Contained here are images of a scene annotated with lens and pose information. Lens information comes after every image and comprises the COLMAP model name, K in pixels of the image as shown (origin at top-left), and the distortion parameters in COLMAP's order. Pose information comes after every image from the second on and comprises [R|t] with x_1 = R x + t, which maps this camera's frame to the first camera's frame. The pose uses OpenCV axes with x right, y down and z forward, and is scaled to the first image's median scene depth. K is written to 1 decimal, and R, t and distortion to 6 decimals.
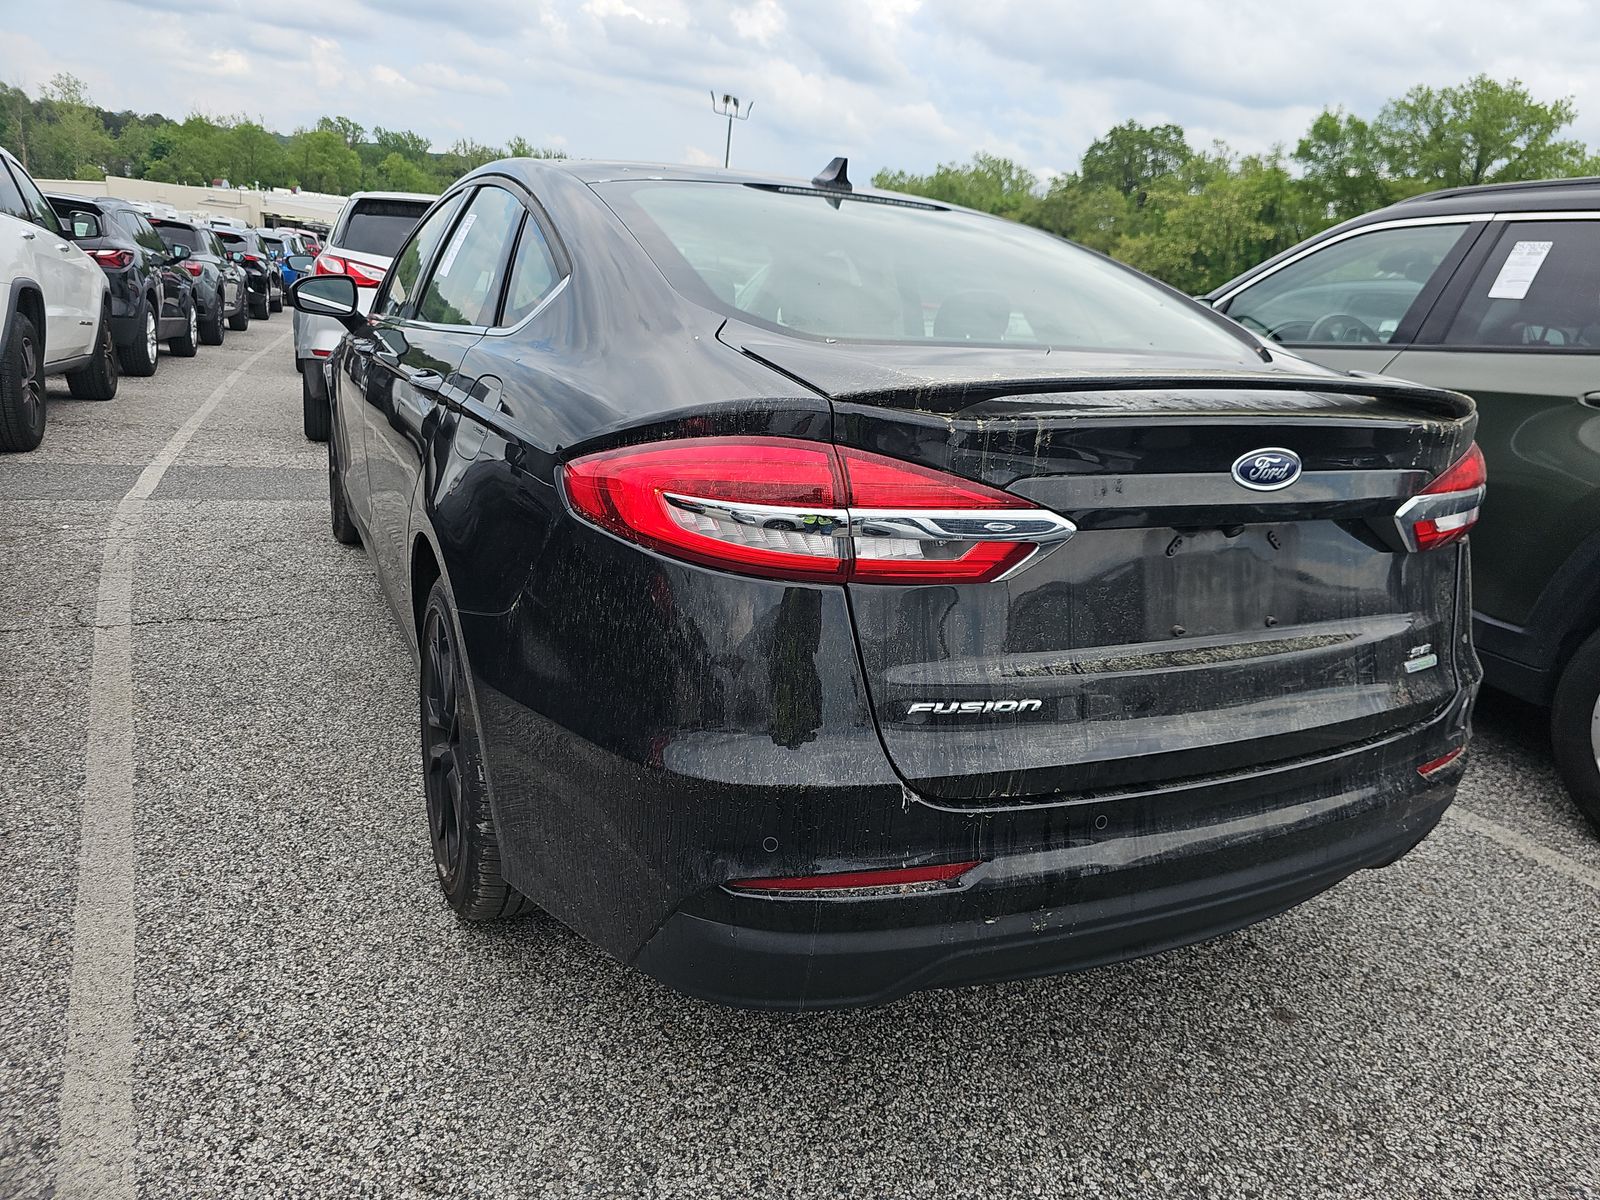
lens RADIAL K [[1099.4, 0, 803.6], [0, 1099.4, 595.7], [0, 0, 1]] dist [0.036826, -0.044169]
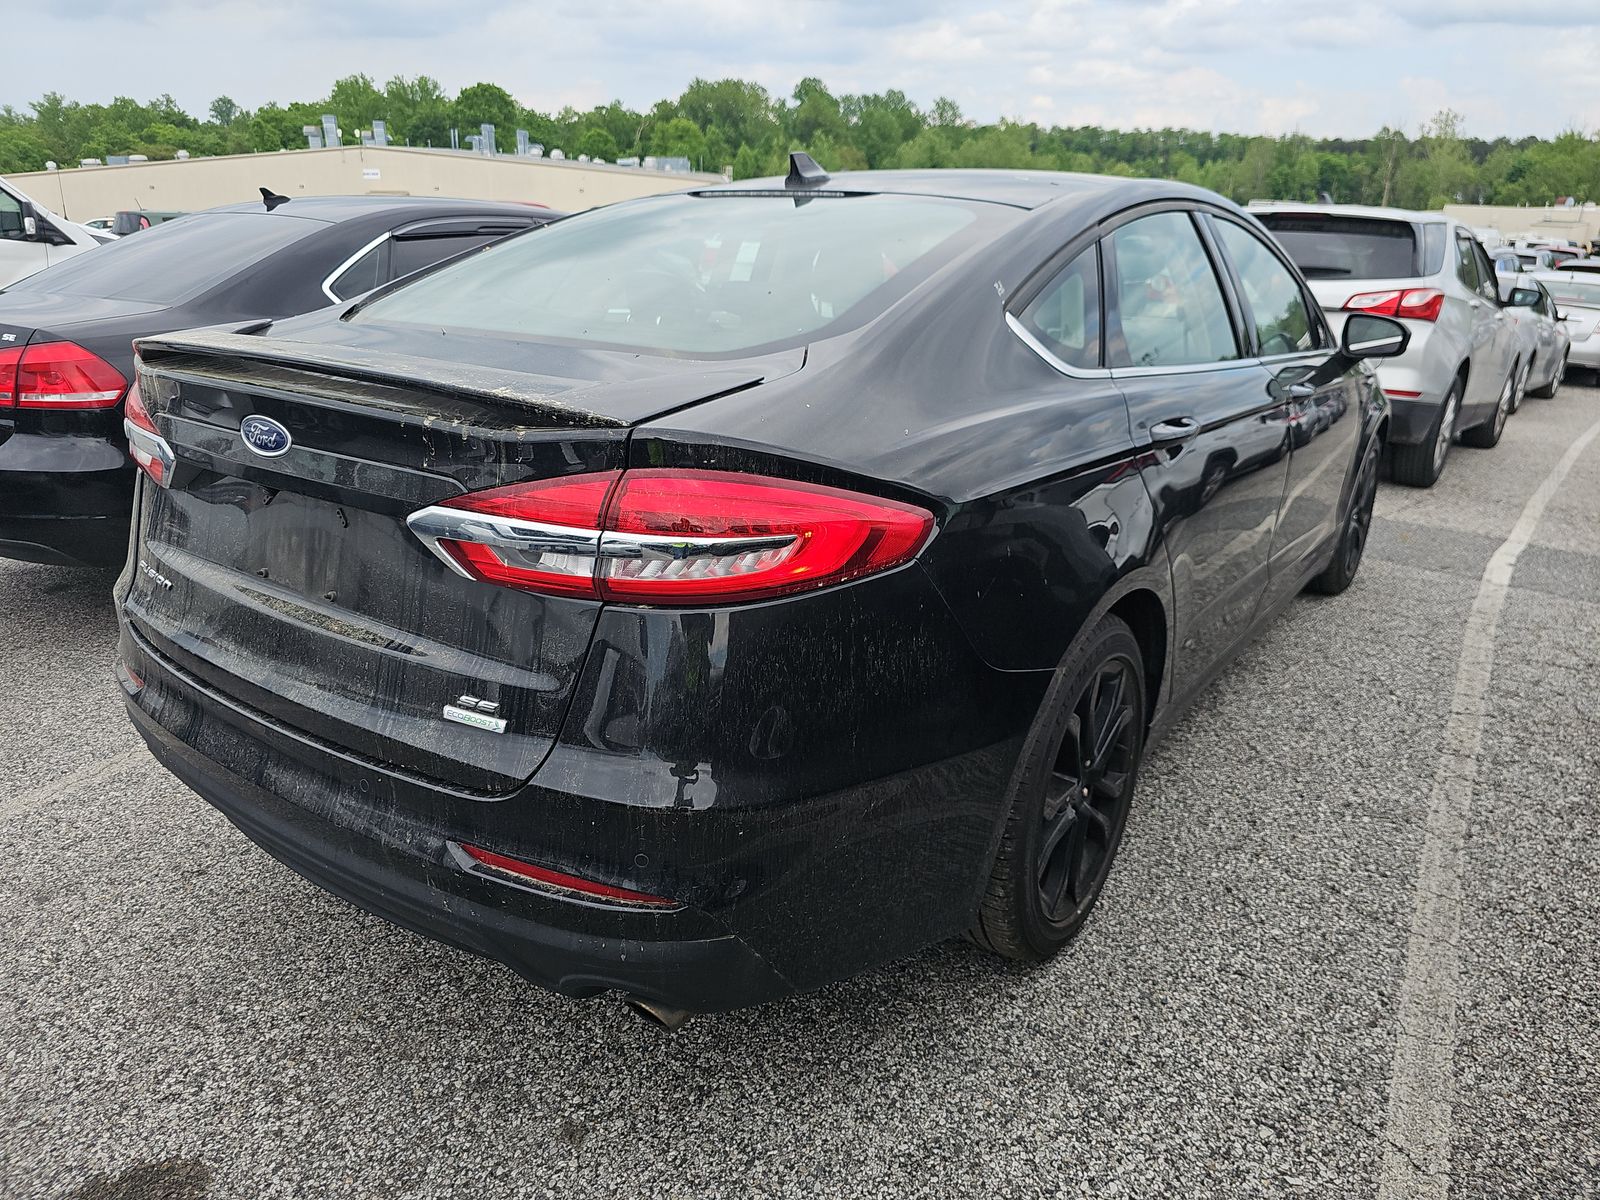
lens RADIAL K [[1099.4, 0, 803.6], [0, 1099.4, 595.7], [0, 0, 1]] dist [0.036826, -0.044169]
pose [[0.435405, 0.213211, -0.874622, 1.279126], [-0.233777, 0.964997, 0.118864, -0.169602], [0.869351, 0.152713, 0.470009, 0.771421]]
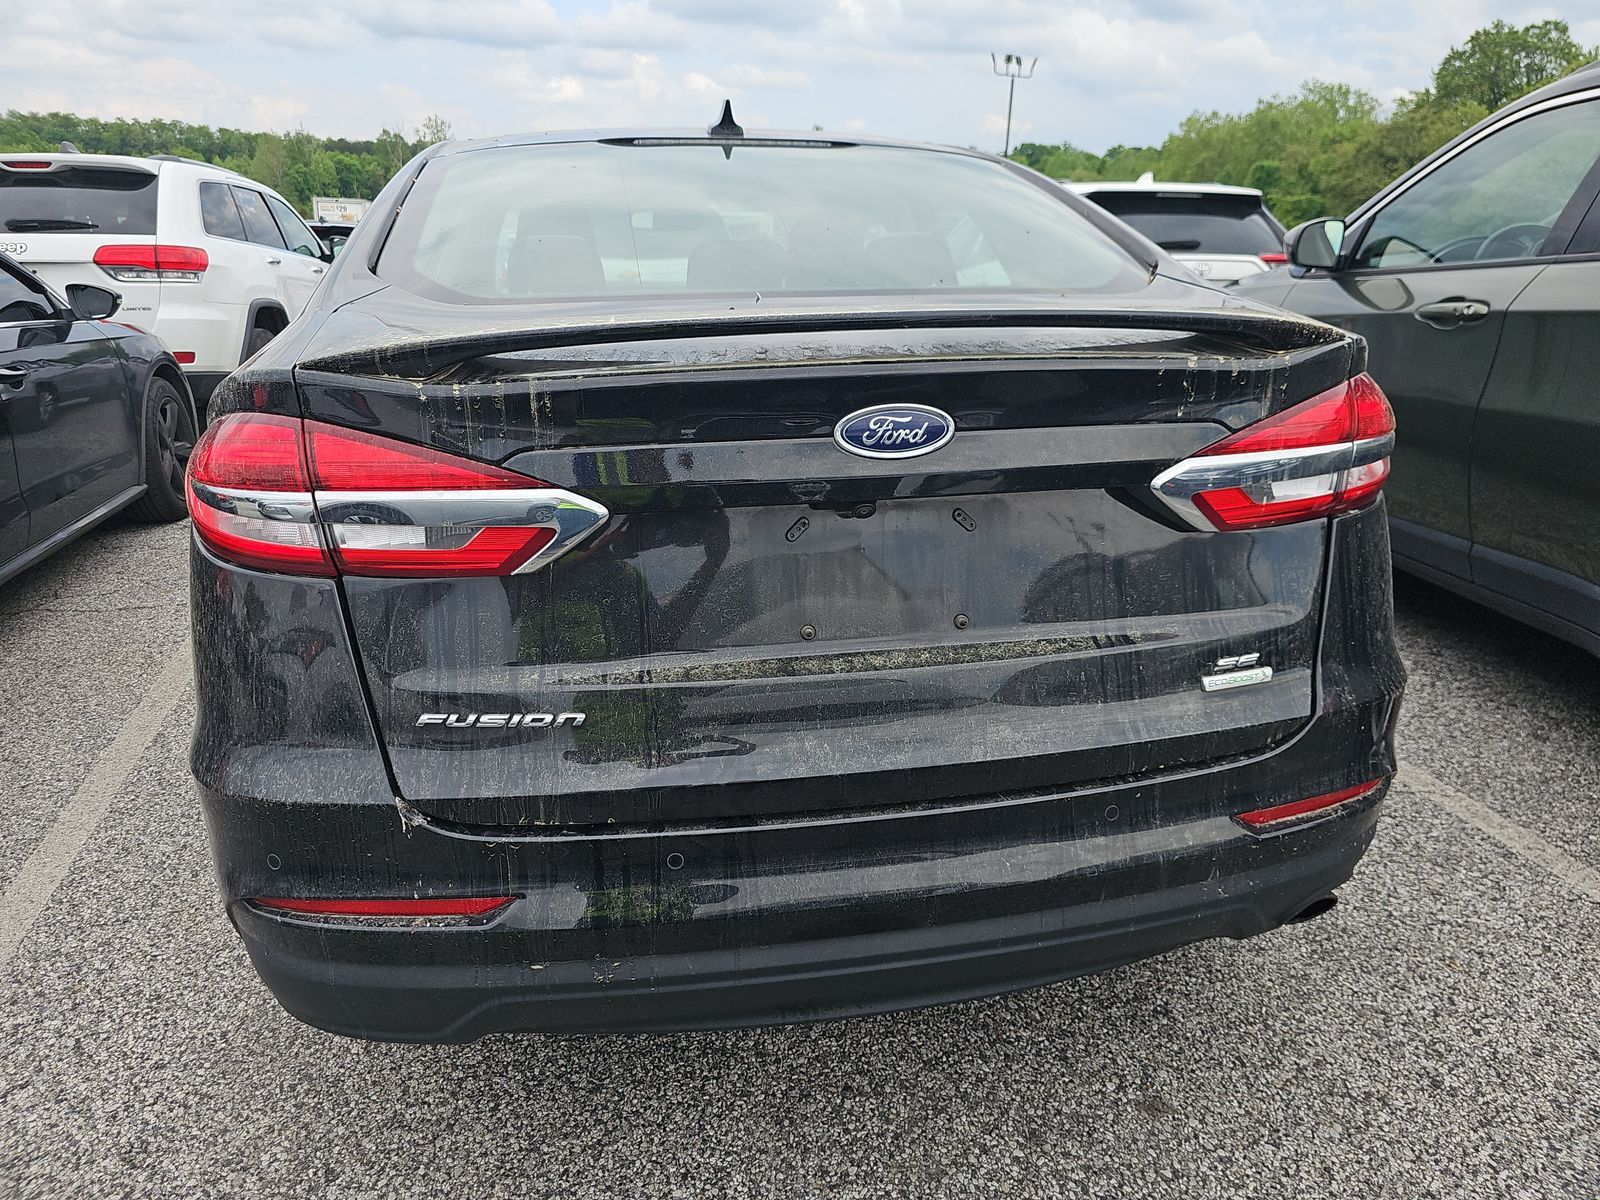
lens RADIAL K [[1089.8, 0, 795.9], [0, 1089.8, 602.5], [0, 0, 1]] dist [0.034796, -0.040717]
pose [[0.954792, 0.009598, -0.297120, 0.463960], [-0.001345, 0.999608, 0.027967, -0.010790], [0.297272, -0.026303, 0.954431, 0.188126]]
